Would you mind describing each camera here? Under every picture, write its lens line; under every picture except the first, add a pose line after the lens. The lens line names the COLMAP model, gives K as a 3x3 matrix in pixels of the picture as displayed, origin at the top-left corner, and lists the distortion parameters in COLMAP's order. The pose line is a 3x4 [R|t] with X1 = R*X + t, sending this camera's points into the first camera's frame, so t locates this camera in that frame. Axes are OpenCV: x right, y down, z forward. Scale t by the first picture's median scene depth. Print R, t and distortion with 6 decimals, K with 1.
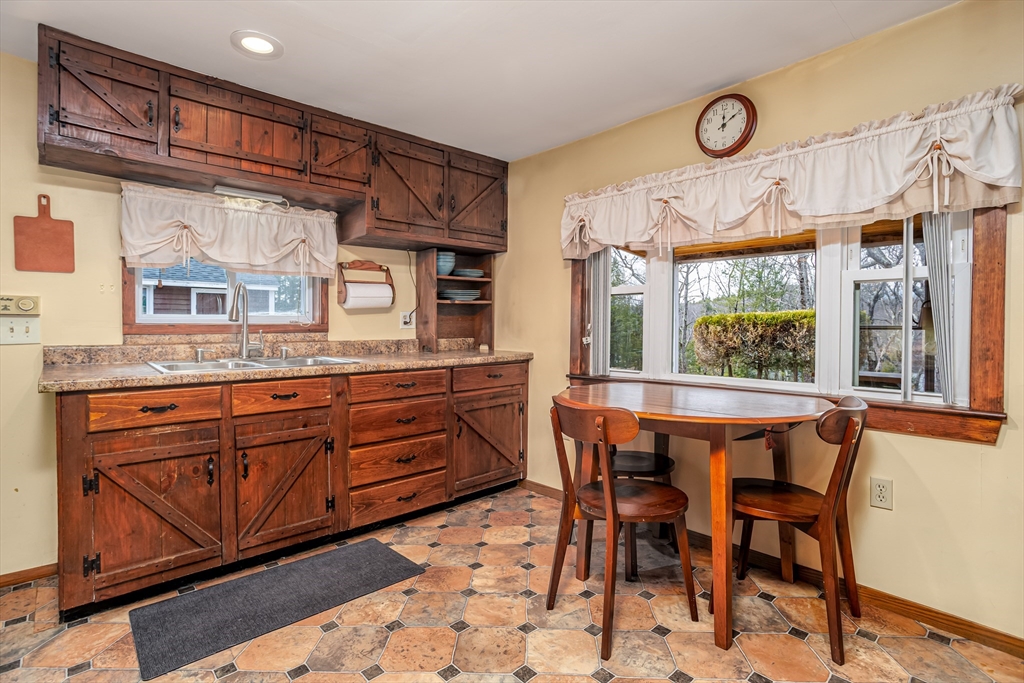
lens RADIAL K [[501.8, 0, 509.7], [0, 501.8, 329.1], [0, 0, 1]] dist [-0.054688, 0.031453]
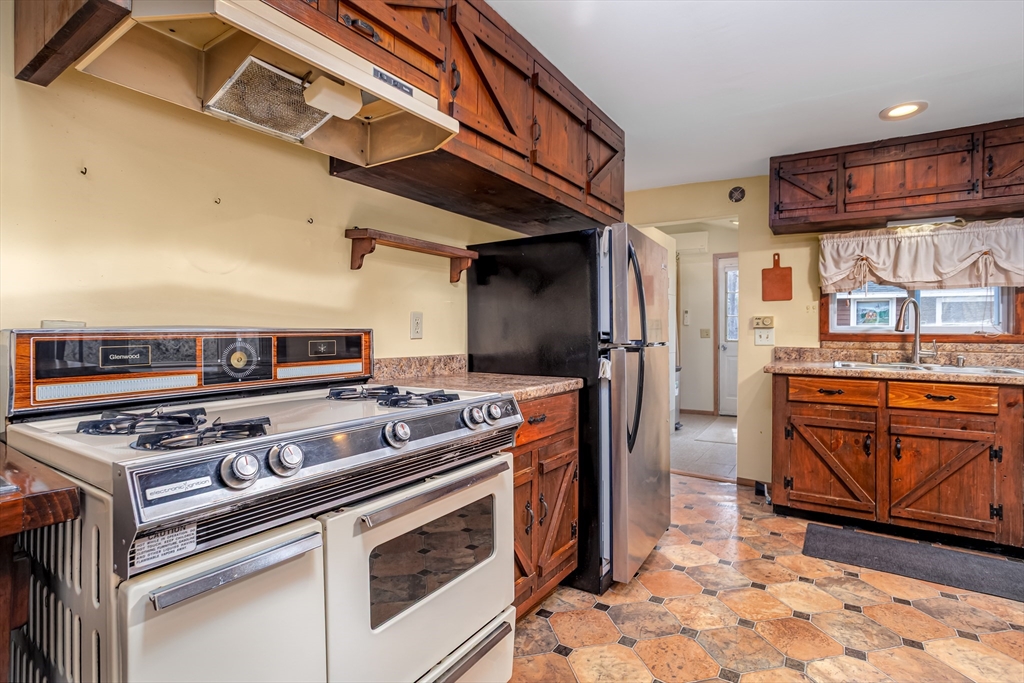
lens RADIAL K [[498.2, 0, 514.1], [0, 498.2, 333.8], [0, 0, 1]] dist [-0.049138, 0.026913]
pose [[0.249905, 0.004144, -0.968261, 0.371717], [-0.016398, 0.999866, 0.000047, 0.004971], [0.968131, 0.015866, 0.249940, -0.218694]]
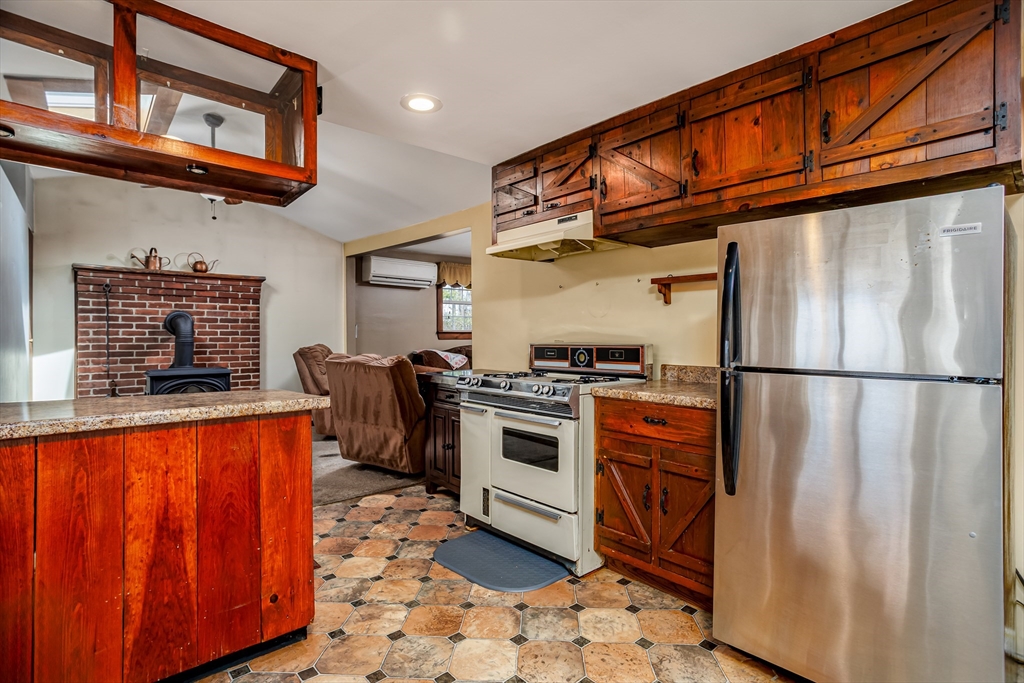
lens RADIAL K [[502.7, 0, 516.2], [0, 502.7, 334.5], [0, 0, 1]] dist [-0.054034, 0.027651]
pose [[-0.999926, -0.002209, -0.011933, -0.094820], [-0.002367, 0.999910, 0.013190, -0.037361], [0.011903, 0.013217, -0.999842, 0.944926]]
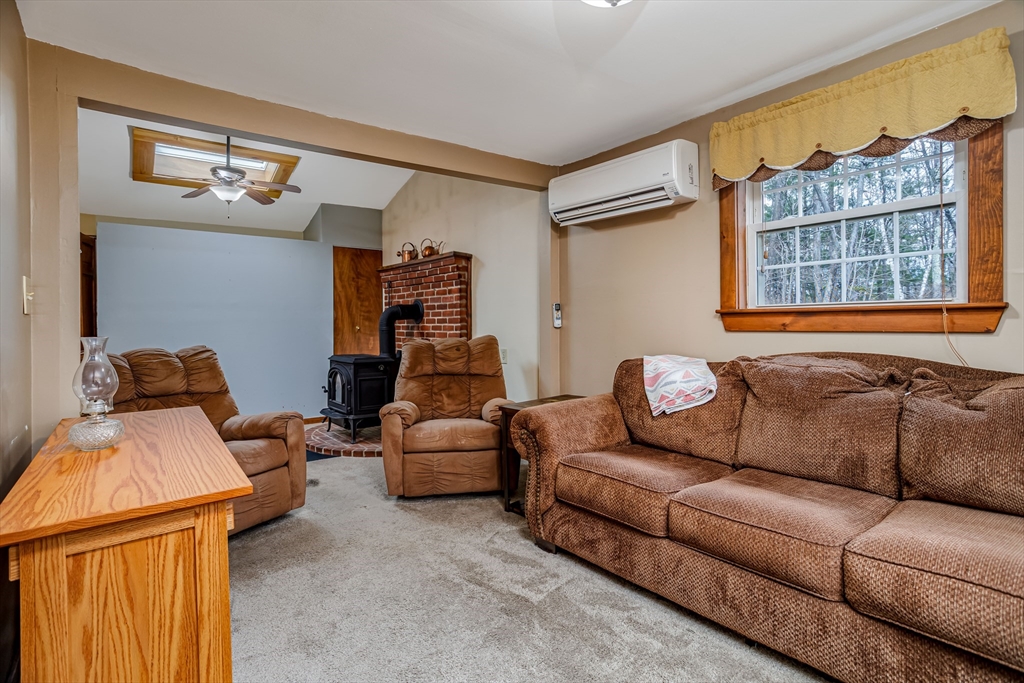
lens RADIAL K [[504.7, 0, 510.5], [0, 504.7, 339.3], [0, 0, 1]] dist [-0.045863, 0.028300]
pose [[0.065876, -0.033111, 0.997278, -0.789631], [0.020890, 0.999276, 0.031797, 0.002213], [-0.997609, 0.018739, 0.066520, -1.538863]]
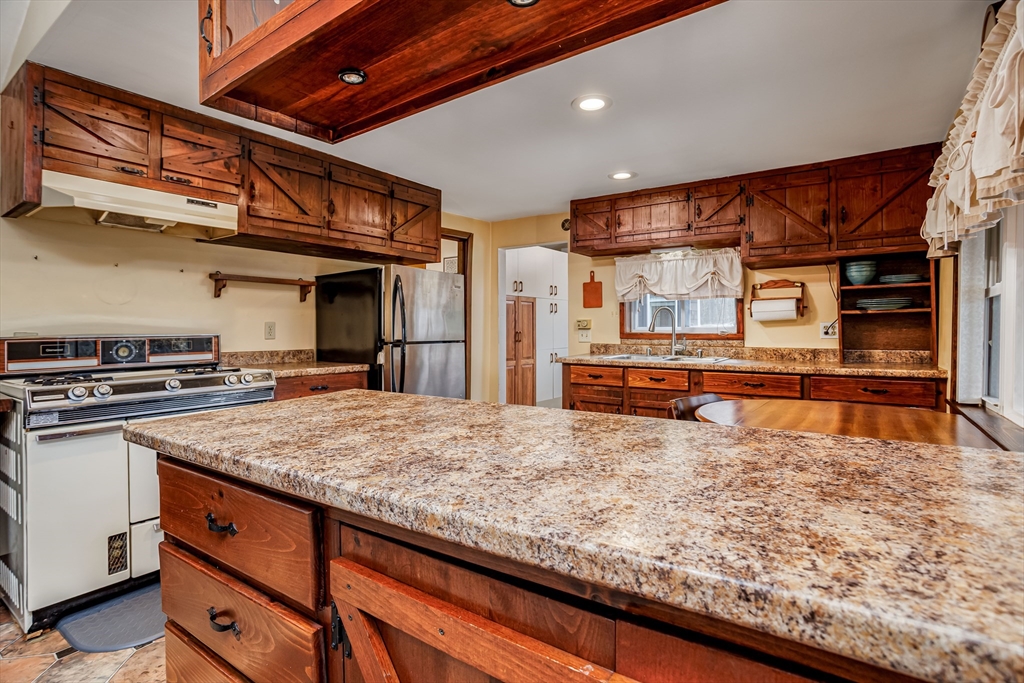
lens RADIAL K [[489.5, 0, 515.0], [0, 489.5, 330.0], [0, 0, 1]] dist [-0.048230, 0.024363]
pose [[0.216230, 0.001963, -0.976341, 0.933770], [-0.011271, 0.999936, -0.000485, -0.016138], [0.976277, 0.011110, 0.216238, 0.213334]]
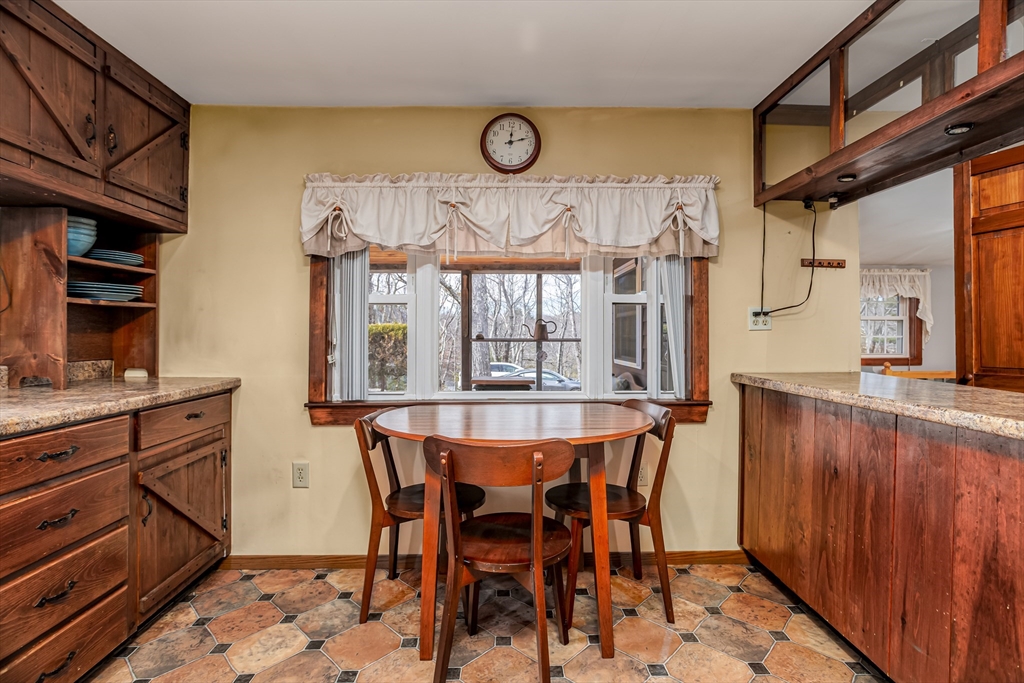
lens RADIAL K [[491.9, 0, 510.2], [0, 491.9, 336.4], [0, 0, 1]] dist [-0.051028, 0.026801]
pose [[0.654552, 0.000276, 0.756017, -0.323484], [0.006140, 0.999965, -0.005681, -0.008920], [-0.755992, 0.008361, 0.654527, 0.347895]]
